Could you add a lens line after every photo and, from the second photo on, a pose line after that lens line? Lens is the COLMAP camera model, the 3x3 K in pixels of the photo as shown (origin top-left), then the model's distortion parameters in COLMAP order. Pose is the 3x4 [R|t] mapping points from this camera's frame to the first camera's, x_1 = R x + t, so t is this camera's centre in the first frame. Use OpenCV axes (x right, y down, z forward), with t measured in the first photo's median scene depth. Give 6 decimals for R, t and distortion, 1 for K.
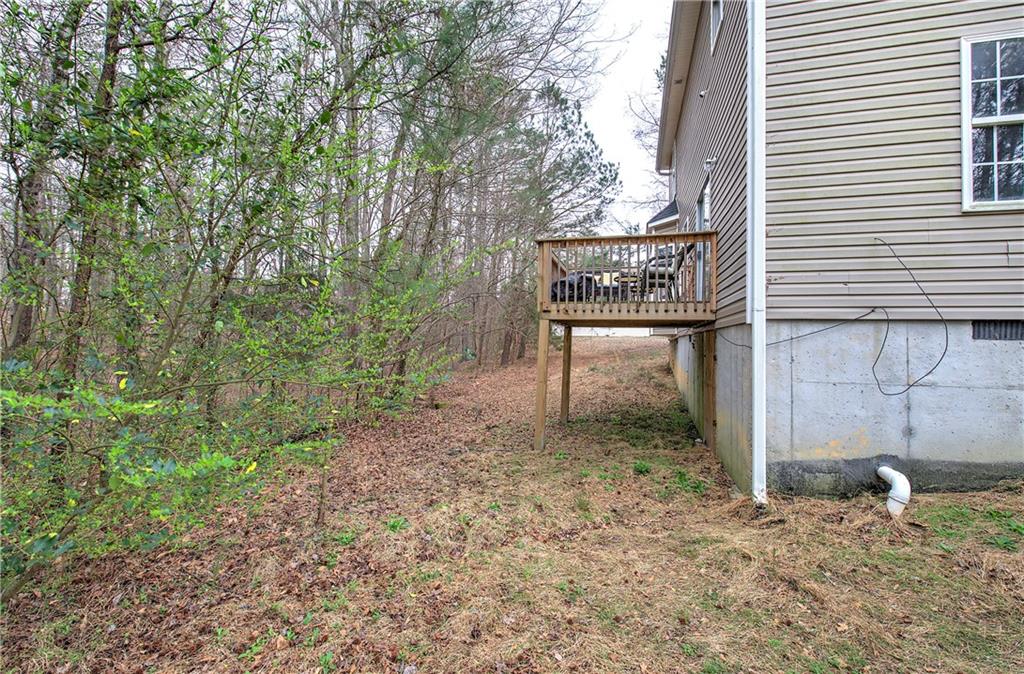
lens RADIAL K [[432.2, 0, 512.0], [0, 432.2, 337.0], [0, 0, 1]] dist [-0.002076, 0.000637]
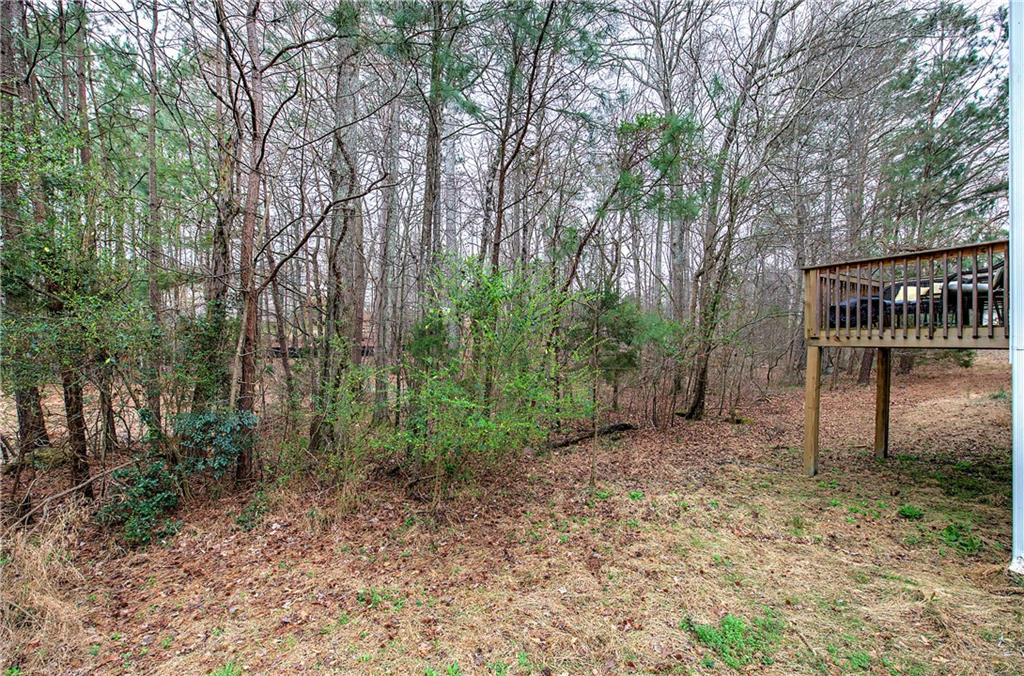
lens RADIAL K [[432.2, 0, 512.0], [0, 432.2, 338.0], [0, 0, 1]] dist [-0.002076, 0.000637]
pose [[0.702811, -0.021169, -0.711062, 0.455318], [0.015656, 0.999775, -0.014290, -0.085985], [0.711205, -0.001089, 0.702984, -0.315708]]
